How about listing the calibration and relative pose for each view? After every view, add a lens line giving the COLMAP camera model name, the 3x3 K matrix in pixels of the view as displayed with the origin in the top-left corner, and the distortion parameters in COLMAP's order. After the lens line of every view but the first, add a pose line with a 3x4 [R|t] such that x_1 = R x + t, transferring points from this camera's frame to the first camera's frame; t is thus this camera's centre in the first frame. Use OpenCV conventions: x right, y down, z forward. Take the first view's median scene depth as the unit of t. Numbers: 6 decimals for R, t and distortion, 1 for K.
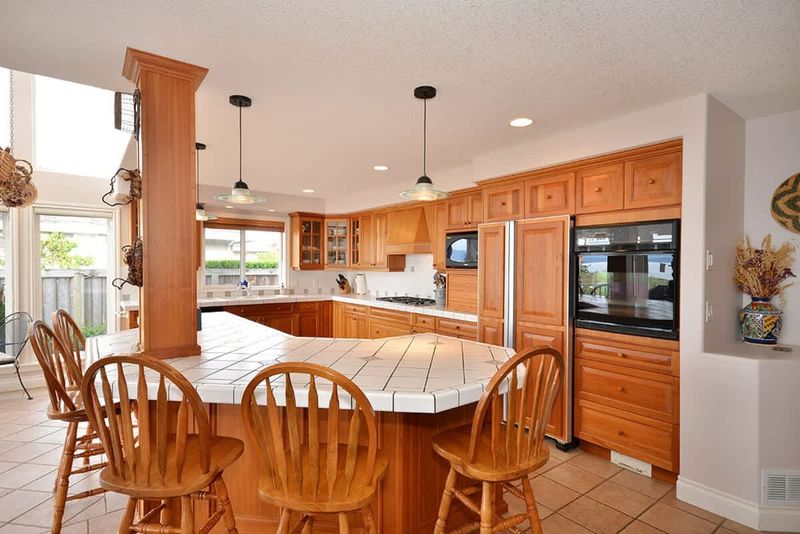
lens RADIAL K [[410.6, 0, 399.2], [0, 410.6, 265.4], [0, 0, 1]] dist [-0.000527, 0.000025]
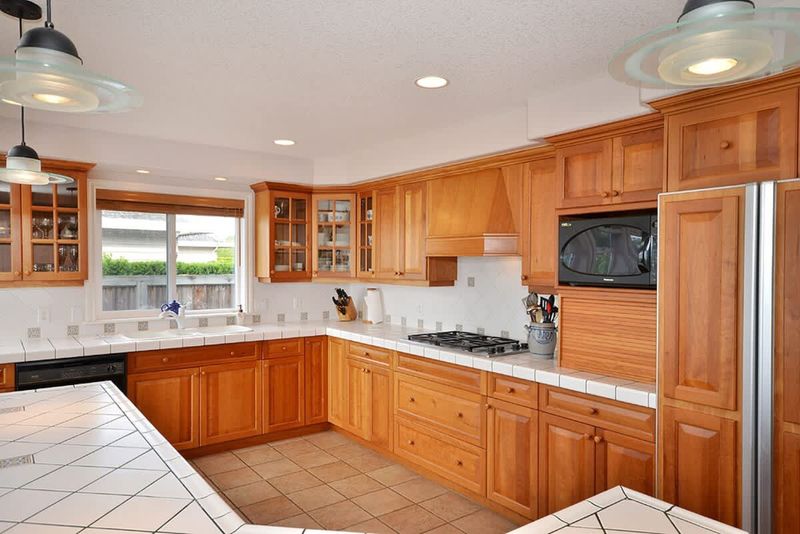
lens RADIAL K [[544.3, 0, 398.7], [0, 544.3, 268.4], [0, 0, 1]] dist [0.000697, 0.000450]
pose [[0.999908, -0.001633, -0.013493, -0.054486], [0.001727, 0.999975, 0.006929, -0.014412], [0.013481, -0.006952, 0.999885, 0.254275]]
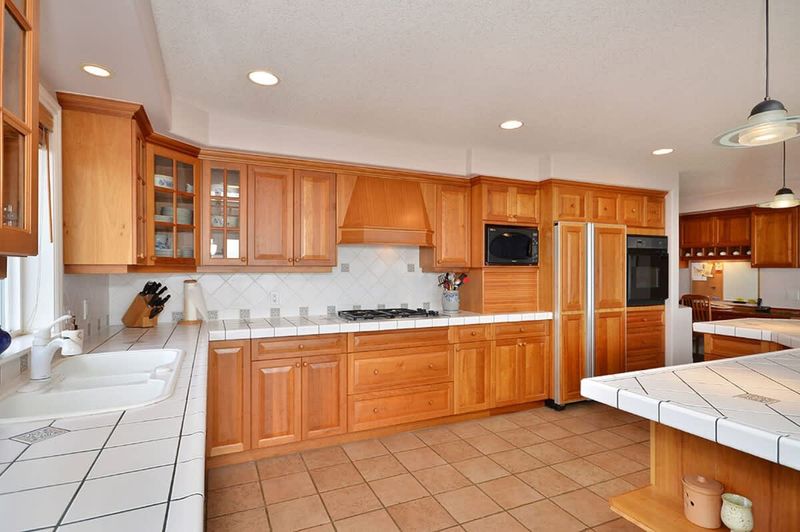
lens RADIAL K [[410.6, 0, 397.2], [0, 410.6, 267.8], [0, 0, 1]] dist [-0.000527, 0.000025]
pose [[0.225007, -0.002819, 0.974353, -0.569670], [0.002868, 0.999993, 0.002231, 0.007395], [-0.974353, 0.002292, 0.225013, 0.750911]]
